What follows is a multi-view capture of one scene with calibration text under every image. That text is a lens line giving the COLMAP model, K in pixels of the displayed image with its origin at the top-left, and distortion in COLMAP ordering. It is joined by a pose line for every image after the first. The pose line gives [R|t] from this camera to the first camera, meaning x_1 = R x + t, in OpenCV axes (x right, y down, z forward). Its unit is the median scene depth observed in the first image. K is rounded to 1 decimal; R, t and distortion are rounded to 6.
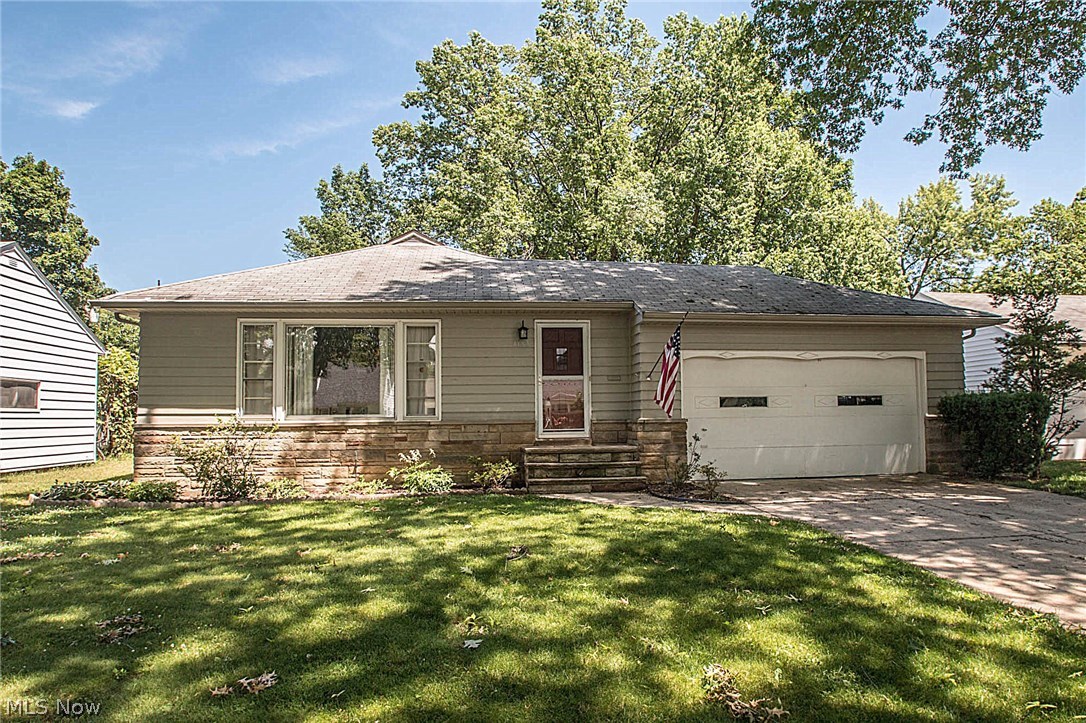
lens RADIAL K [[683.5, 0, 543.0], [0, 683.5, 361.5], [0, 0, 1]] dist [-0.028477, 0.000841]
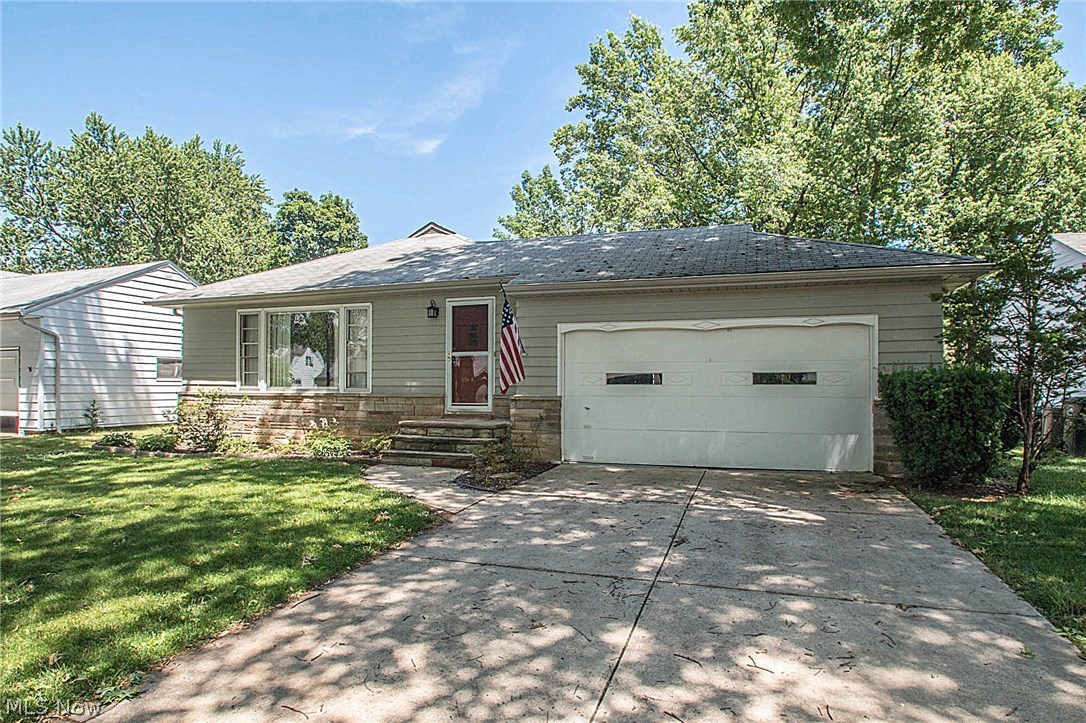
lens RADIAL K [[600.9, 0, 543.0], [0, 600.9, 361.5], [0, 0, 1]] dist [-0.017691, -0.000129]
pose [[0.900334, -0.003634, -0.435184, 0.531883], [0.022515, 0.999015, 0.038239, 0.003233], [0.434616, -0.044226, 0.899529, 0.235235]]
